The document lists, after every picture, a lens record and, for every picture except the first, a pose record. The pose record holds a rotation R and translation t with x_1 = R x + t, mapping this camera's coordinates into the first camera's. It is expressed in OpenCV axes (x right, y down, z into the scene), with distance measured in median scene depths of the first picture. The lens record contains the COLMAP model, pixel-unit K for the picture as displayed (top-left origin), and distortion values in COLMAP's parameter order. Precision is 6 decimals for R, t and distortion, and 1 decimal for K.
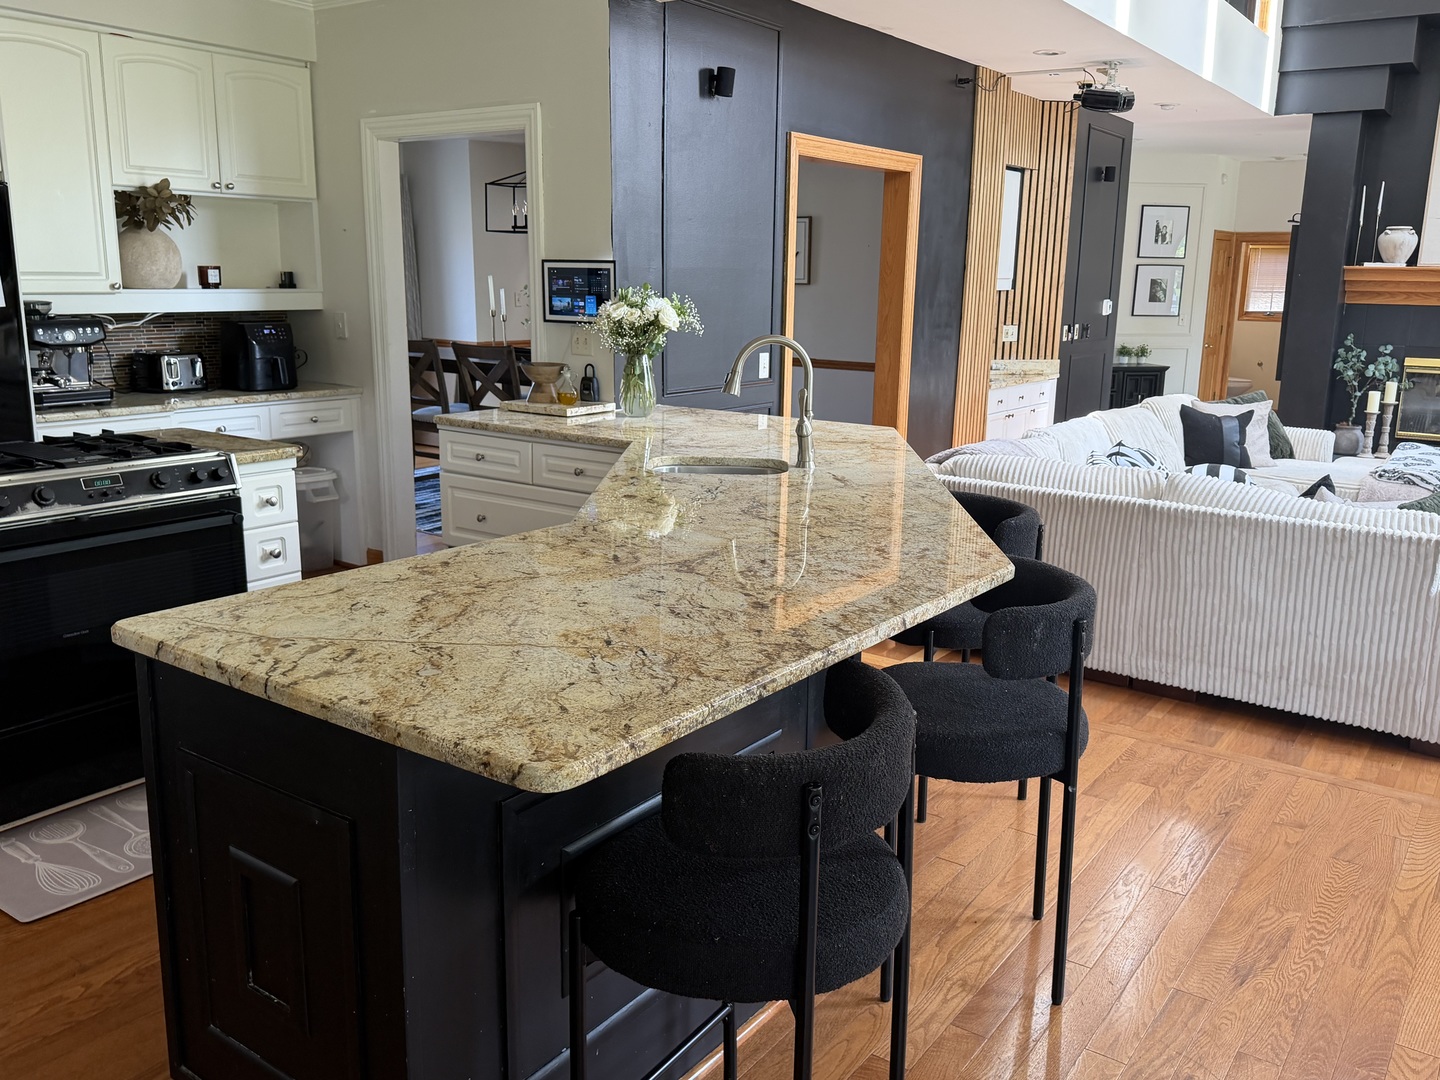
lens RADIAL K [[1191.7, 0, 720.0], [0, 1191.7, 540.0], [0, 0, 1]] dist [0.003908, -0.007064]
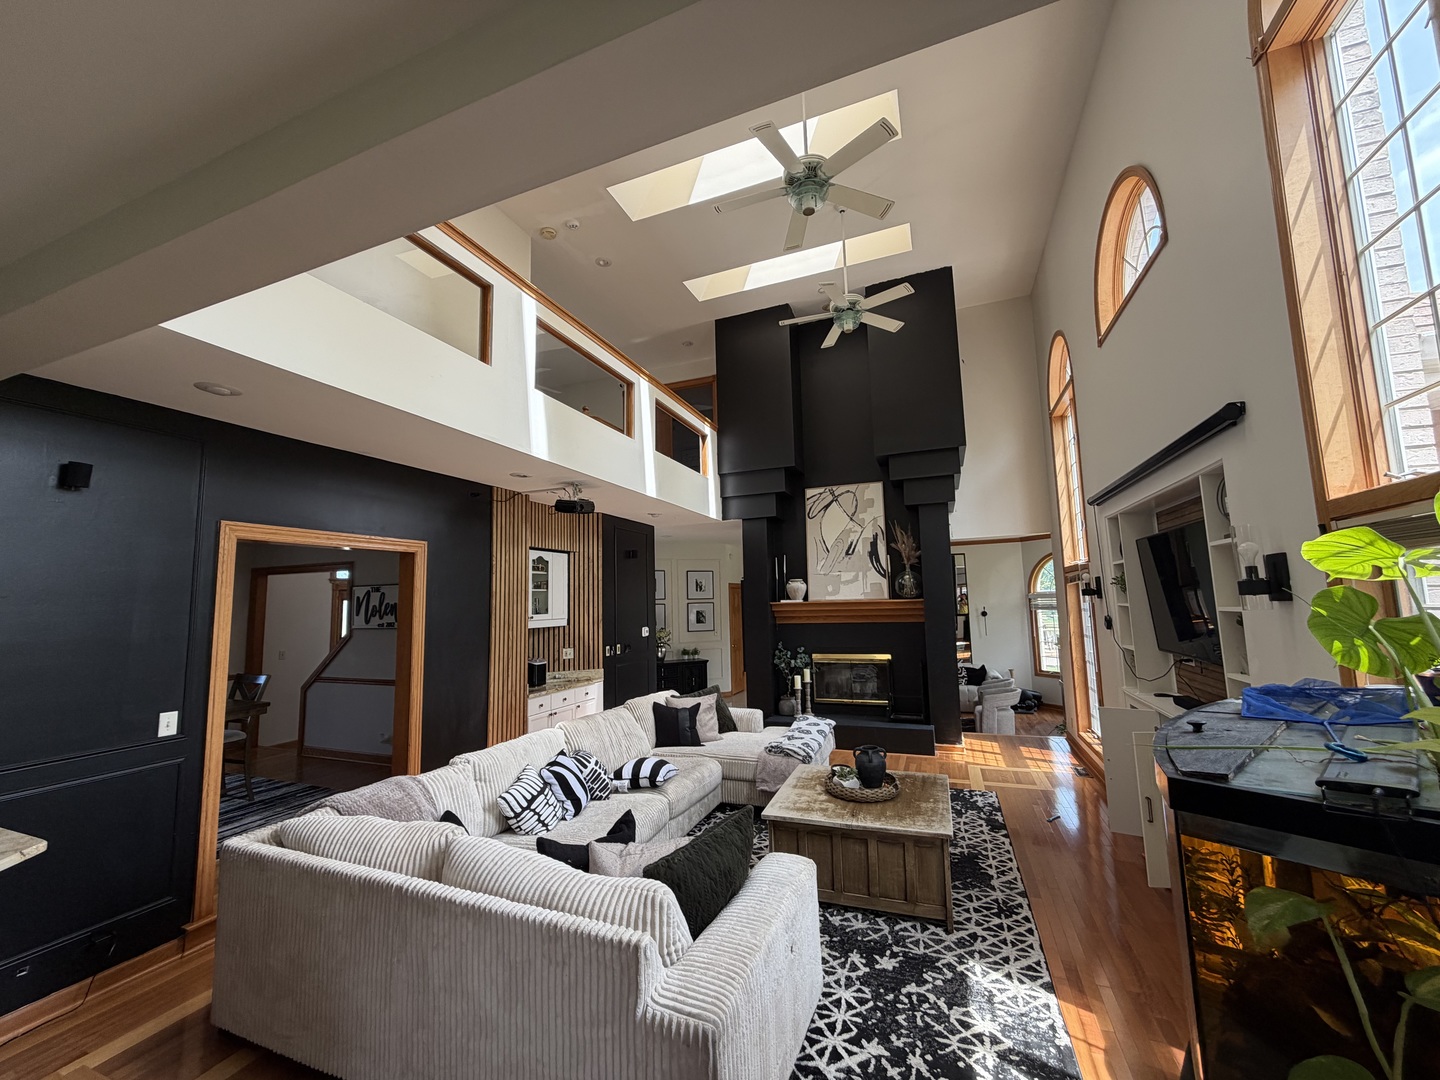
lens RADIAL K [[565.8, 0, 720.0], [0, 565.8, 540.0], [0, 0, 1]] dist [-0.000350, -0.000013]
pose [[0.971181, -0.011598, 0.238061, 0.263043], [0.088601, 0.944806, -0.315423, -0.065170], [-0.221263, 0.327425, 0.918605, 0.241364]]
